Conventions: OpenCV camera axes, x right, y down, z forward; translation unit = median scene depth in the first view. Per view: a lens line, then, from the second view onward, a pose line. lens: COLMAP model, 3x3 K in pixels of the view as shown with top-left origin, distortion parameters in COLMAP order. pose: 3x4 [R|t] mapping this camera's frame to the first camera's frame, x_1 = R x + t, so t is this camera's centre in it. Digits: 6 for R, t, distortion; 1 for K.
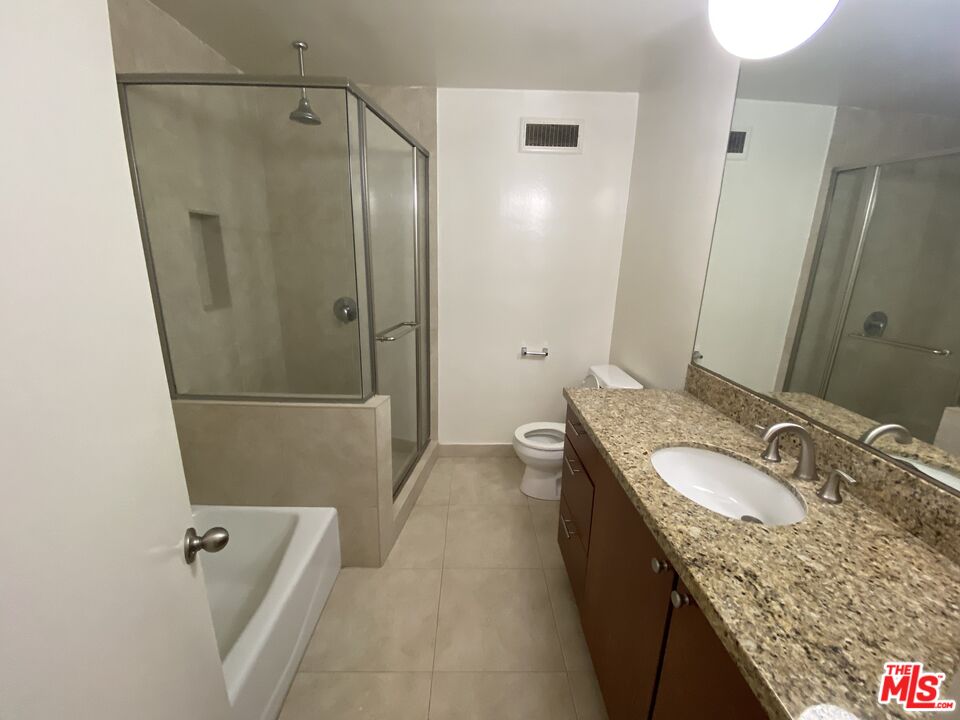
lens RADIAL K [[381.3, 0, 480.0], [0, 381.3, 360.0], [0, 0, 1]] dist [0.000619, -0.013276]
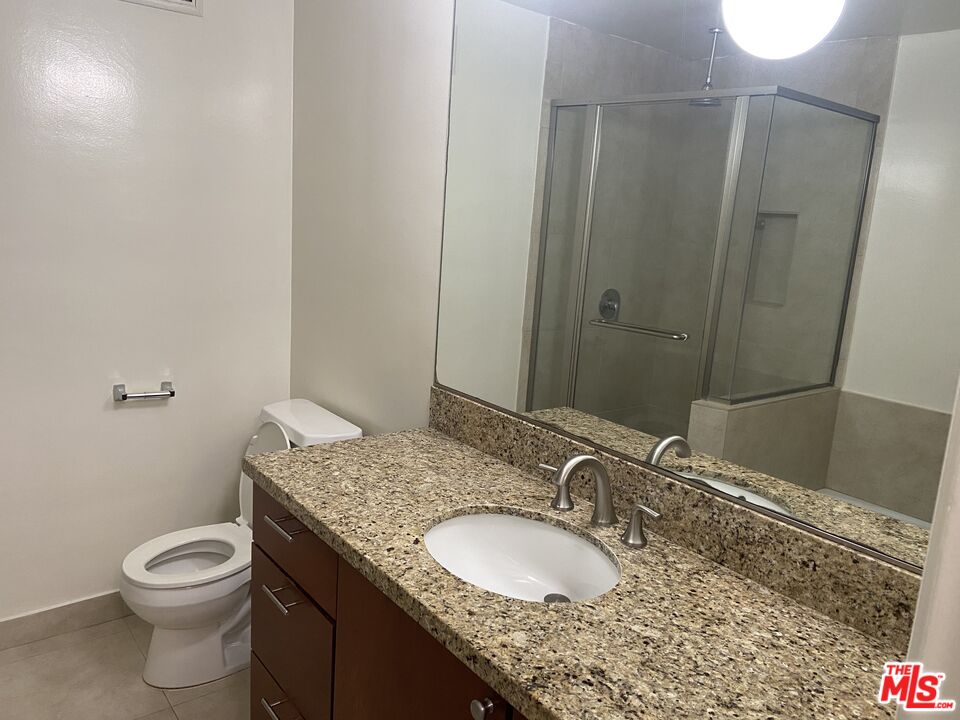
lens RADIAL K [[708.4, 0, 479.6], [0, 708.4, 348.0], [0, 0, 1]] dist [0.119187, -0.150624]
pose [[0.789361, -0.080570, 0.608620, -0.195598], [0.108477, 0.994057, -0.009096, -0.056274], [-0.604270, 0.073202, 0.793410, -0.028202]]
